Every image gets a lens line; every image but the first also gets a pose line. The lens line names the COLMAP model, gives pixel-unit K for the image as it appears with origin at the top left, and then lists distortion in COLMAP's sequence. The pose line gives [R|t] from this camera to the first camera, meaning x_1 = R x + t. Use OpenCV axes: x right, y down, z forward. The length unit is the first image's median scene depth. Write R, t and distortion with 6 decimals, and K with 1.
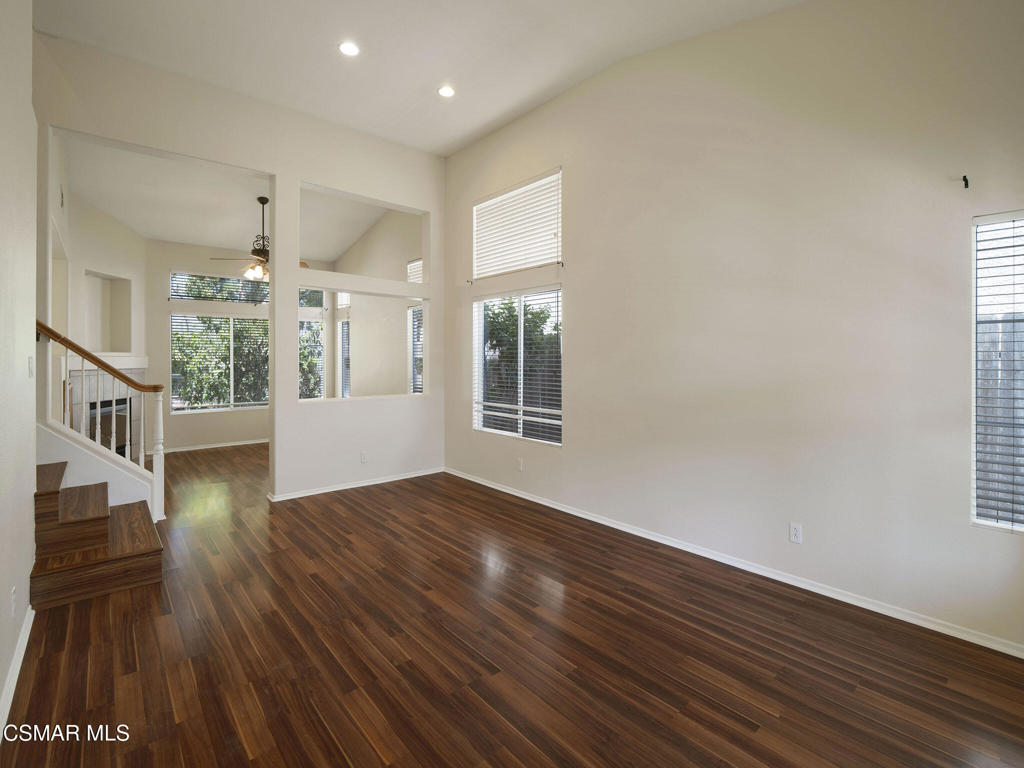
lens RADIAL K [[464.2, 0, 507.3], [0, 464.2, 377.2], [0, 0, 1]] dist [0.003755, 0.000566]
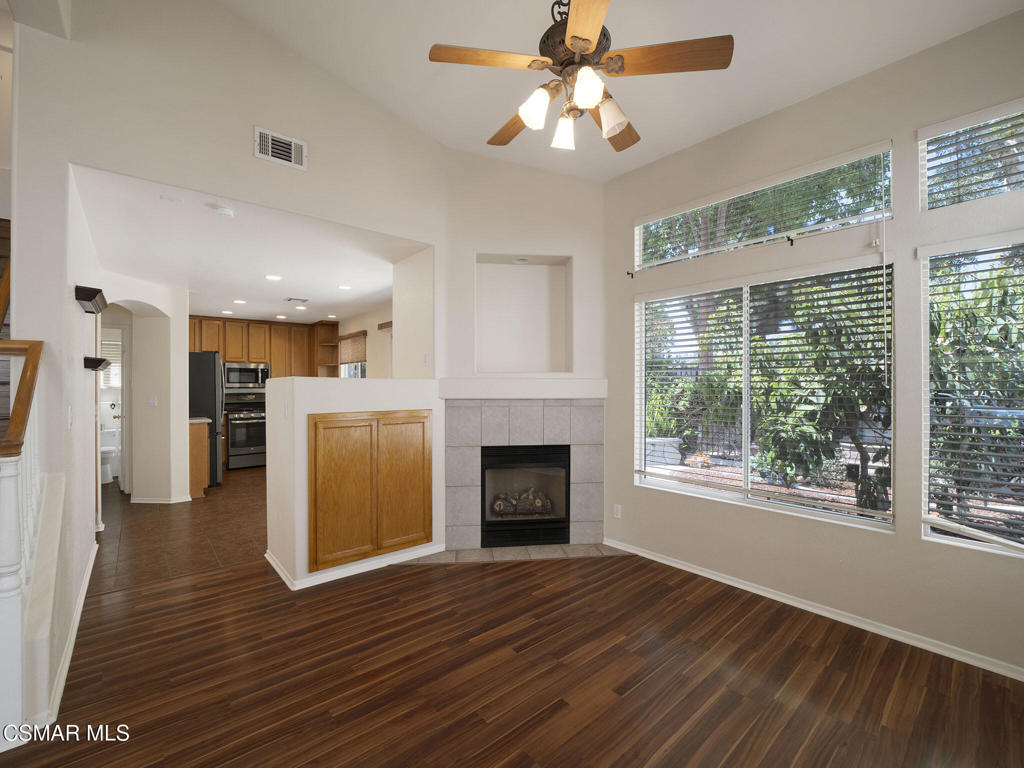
lens RADIAL K [[447.3, 0, 511.7], [0, 447.3, 380.5], [0, 0, 1]] dist [-0.004382, -0.000394]
pose [[0.012100, 0.000177, -0.999927, -0.415345], [-0.042582, 0.999093, -0.000339, -0.076418], [0.999020, 0.042583, 0.012097, 1.804853]]
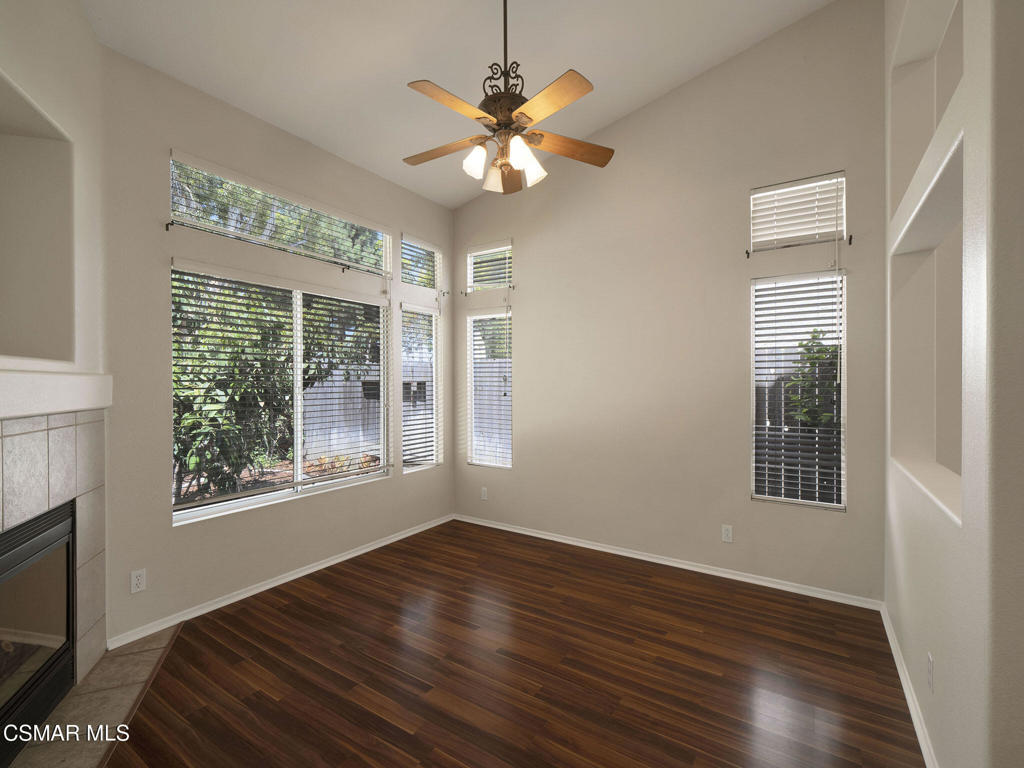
lens RADIAL K [[447.3, 0, 517.6], [0, 447.3, 388.3], [0, 0, 1]] dist [-0.004382, -0.000394]
pose [[0.957551, 0.006805, 0.288185, -1.185643], [0.003320, 0.999395, -0.034630, -0.042812], [-0.288246, 0.034116, 0.956948, 1.200886]]
